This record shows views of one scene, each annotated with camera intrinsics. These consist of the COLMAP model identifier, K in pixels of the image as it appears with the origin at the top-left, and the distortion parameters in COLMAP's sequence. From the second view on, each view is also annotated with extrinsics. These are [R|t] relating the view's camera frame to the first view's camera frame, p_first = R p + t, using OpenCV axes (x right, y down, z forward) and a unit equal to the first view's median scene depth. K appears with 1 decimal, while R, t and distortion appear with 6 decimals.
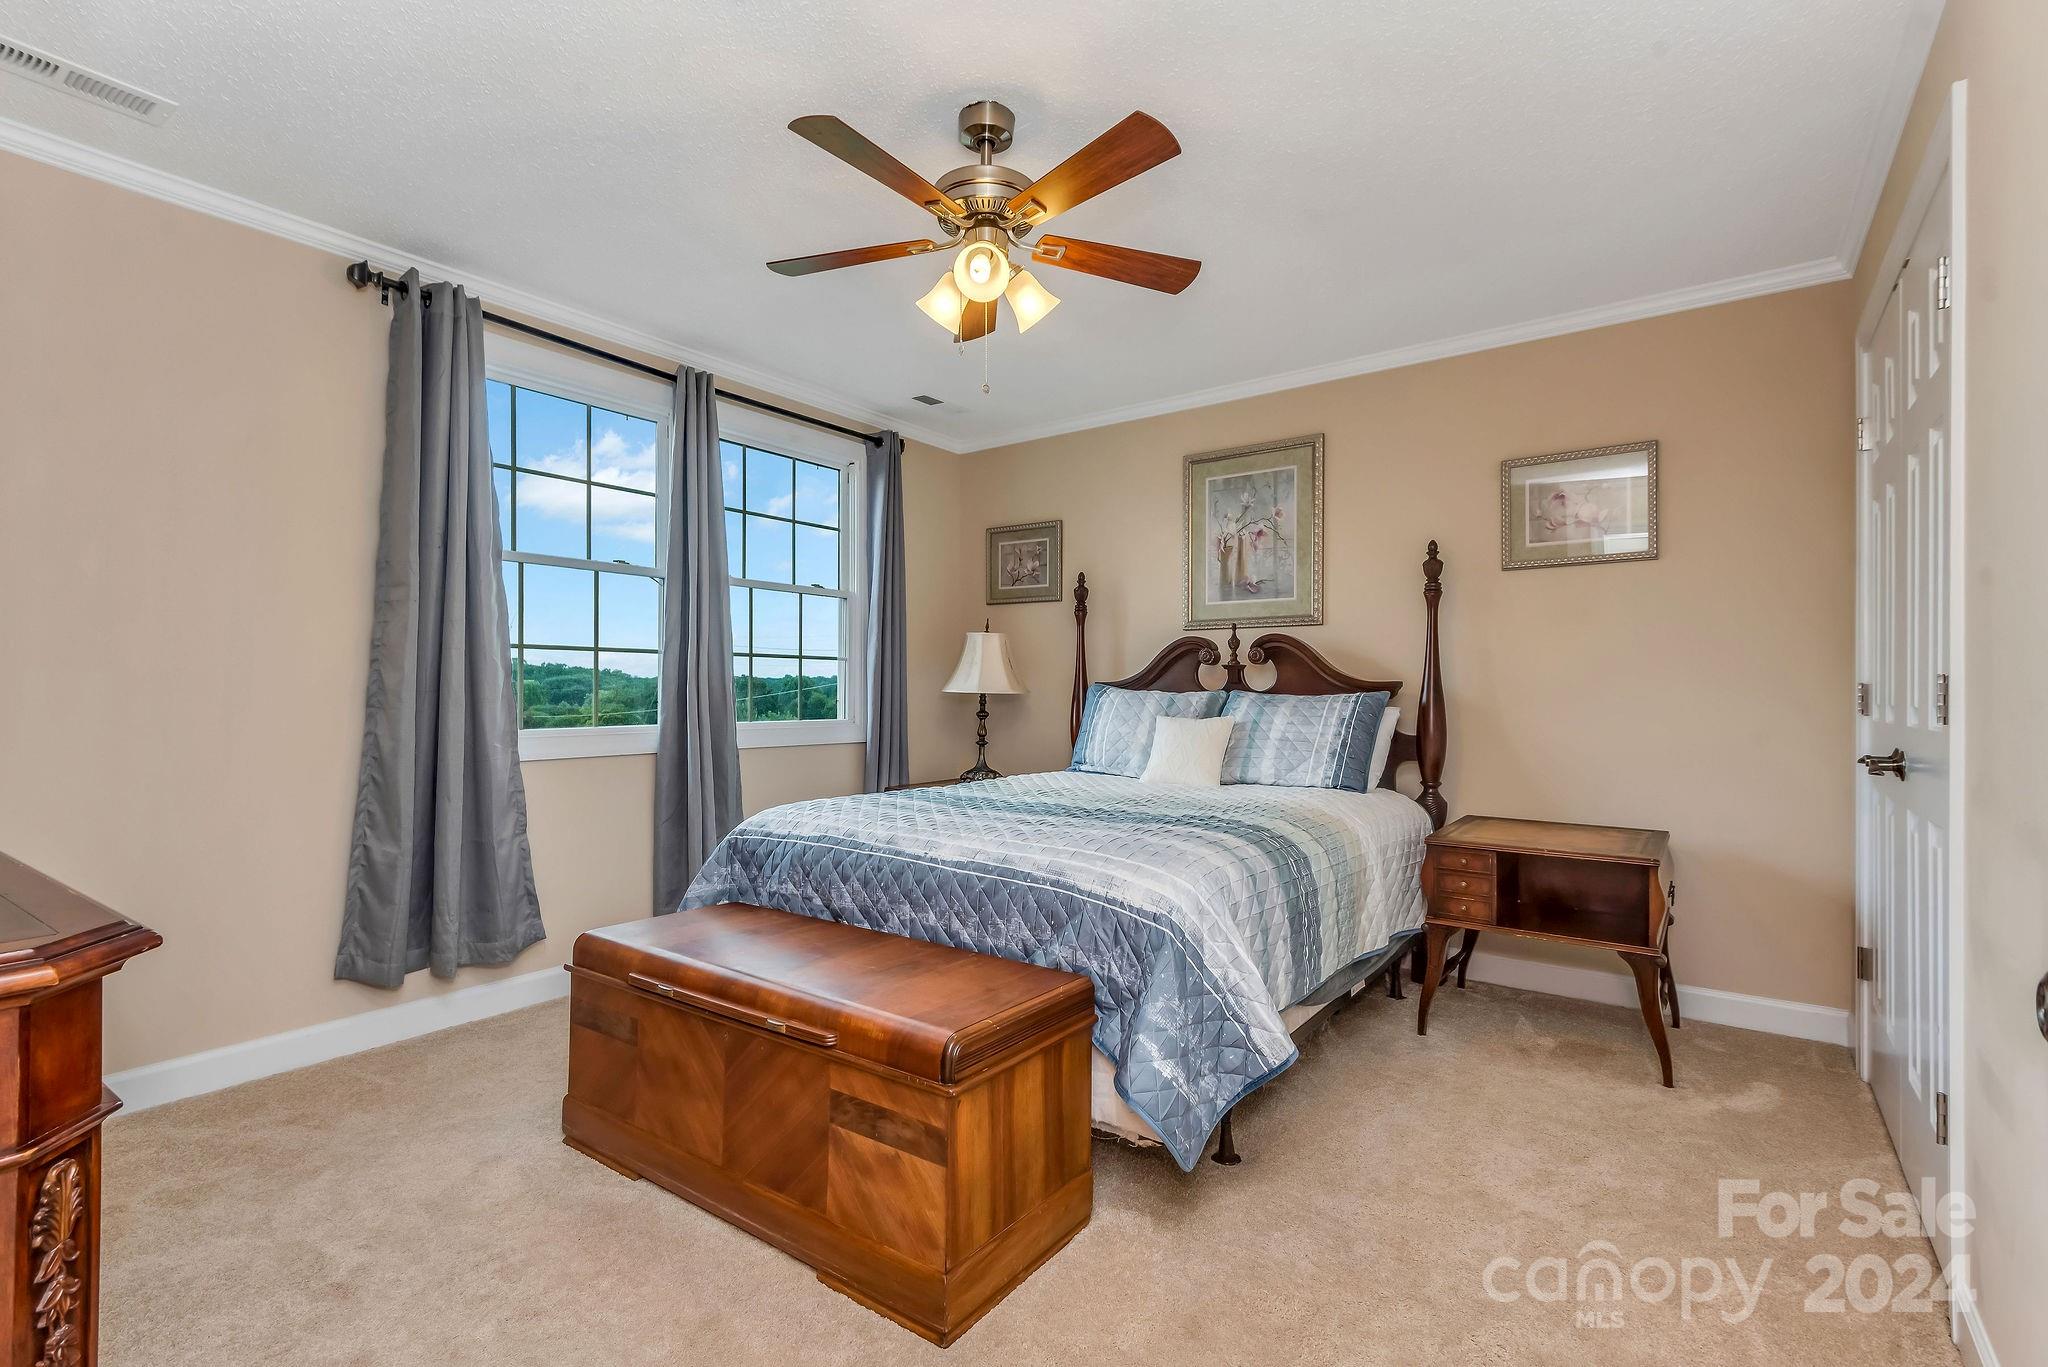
lens RADIAL K [[945.5, 0, 1039.9], [0, 945.5, 684.2], [0, 0, 1]] dist [-0.003135, -0.000682]
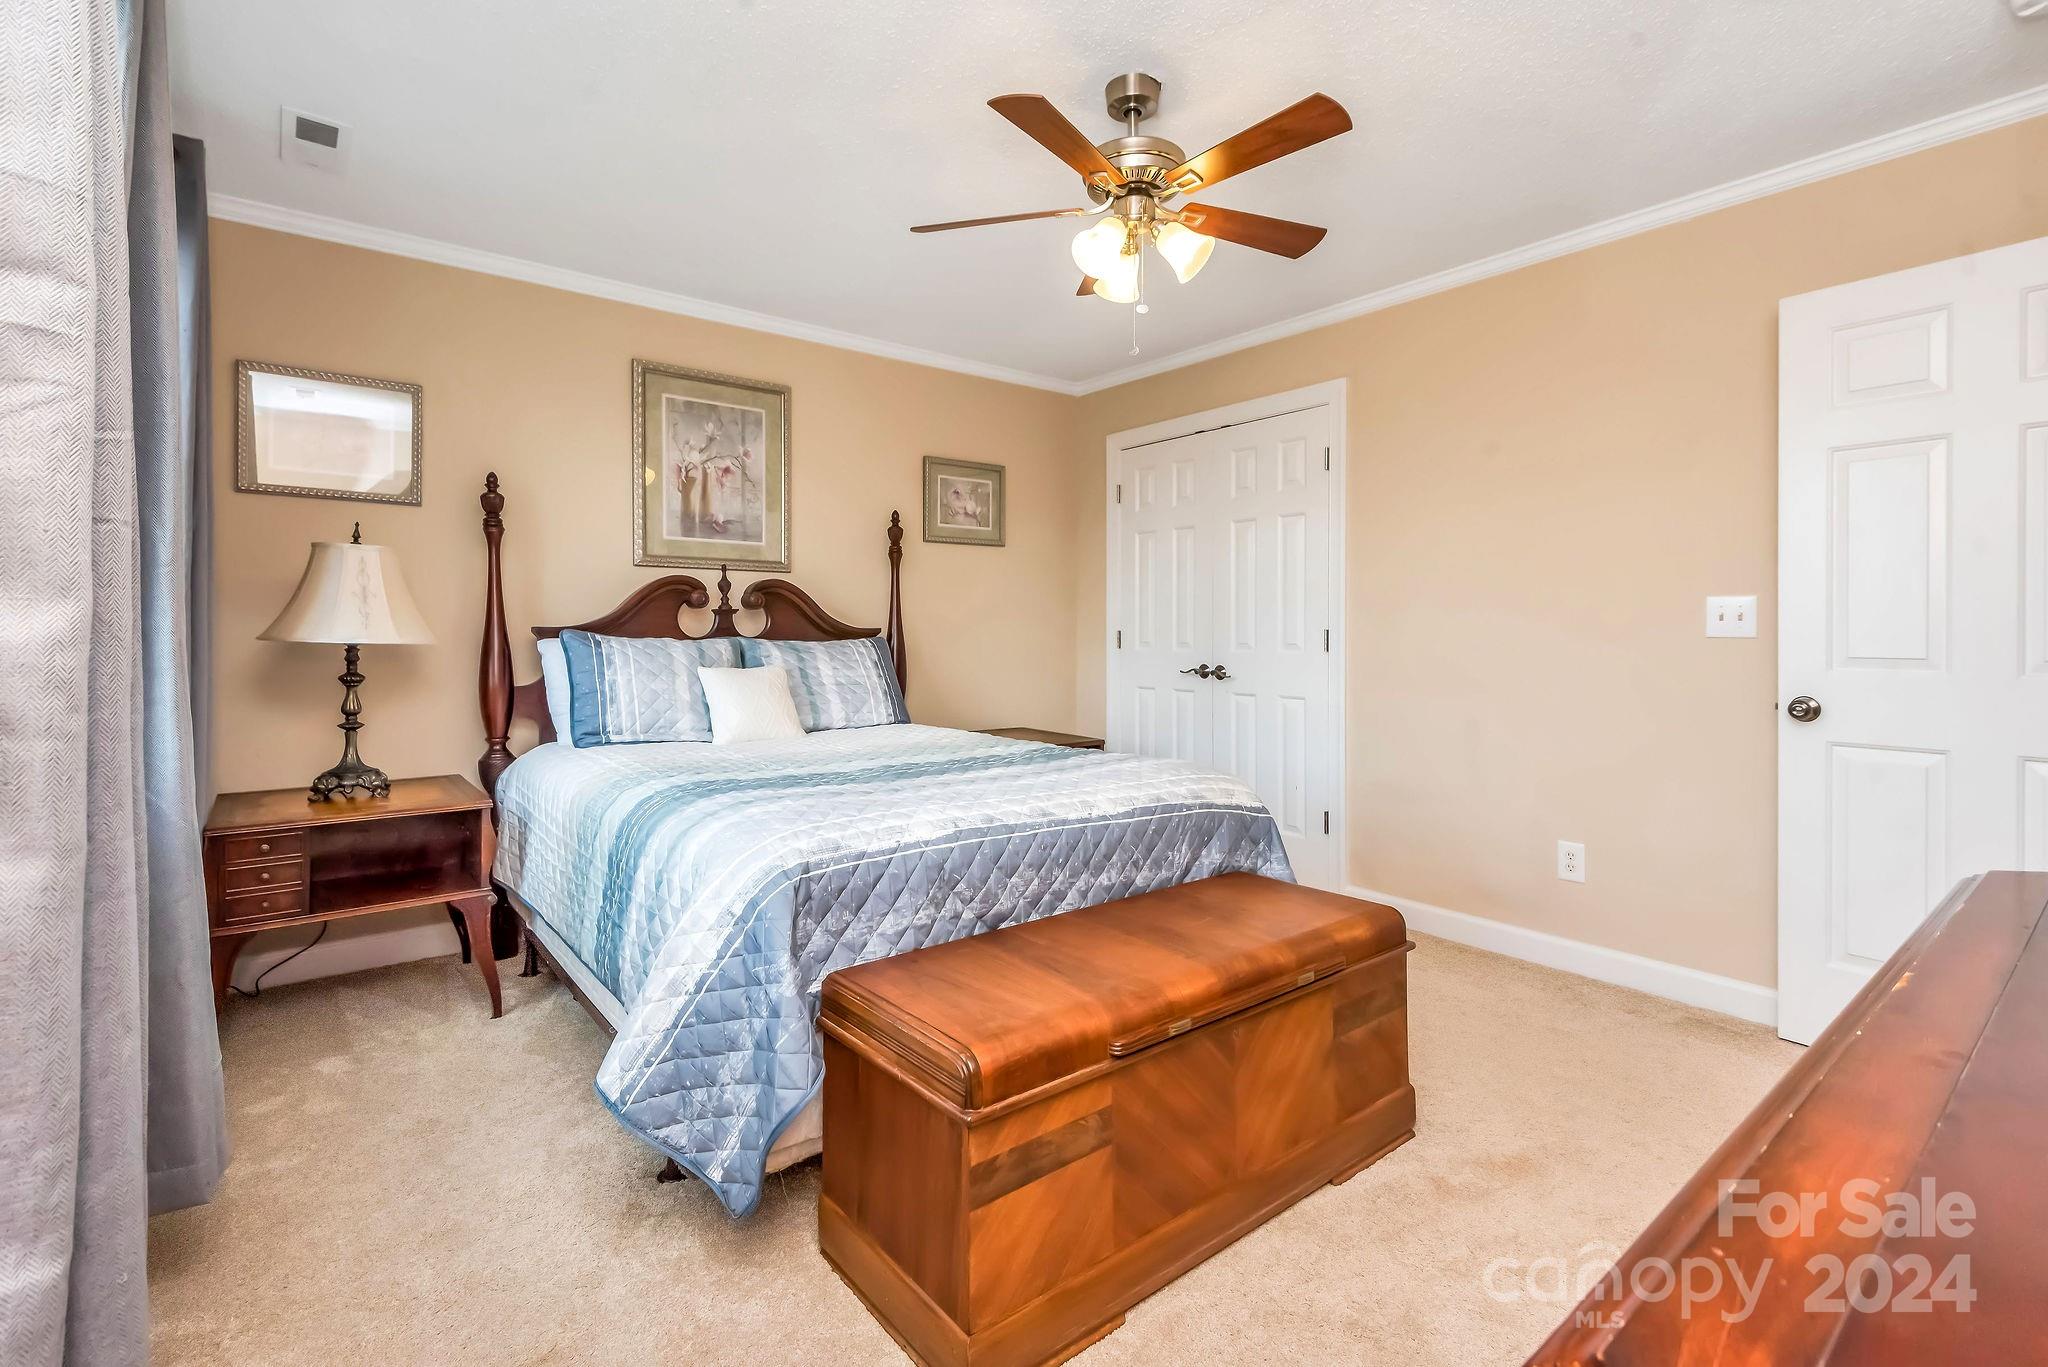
lens RADIAL K [[928.4, 0, 1026.8], [0, 928.4, 624.4], [0, 0, 1]] dist [0.021375, -0.000040]
pose [[0.258005, 0.007587, 0.966114, -0.599295], [-0.005671, 0.999964, -0.006338, -0.001506], [-0.966127, -0.003844, 0.258039, 0.478501]]
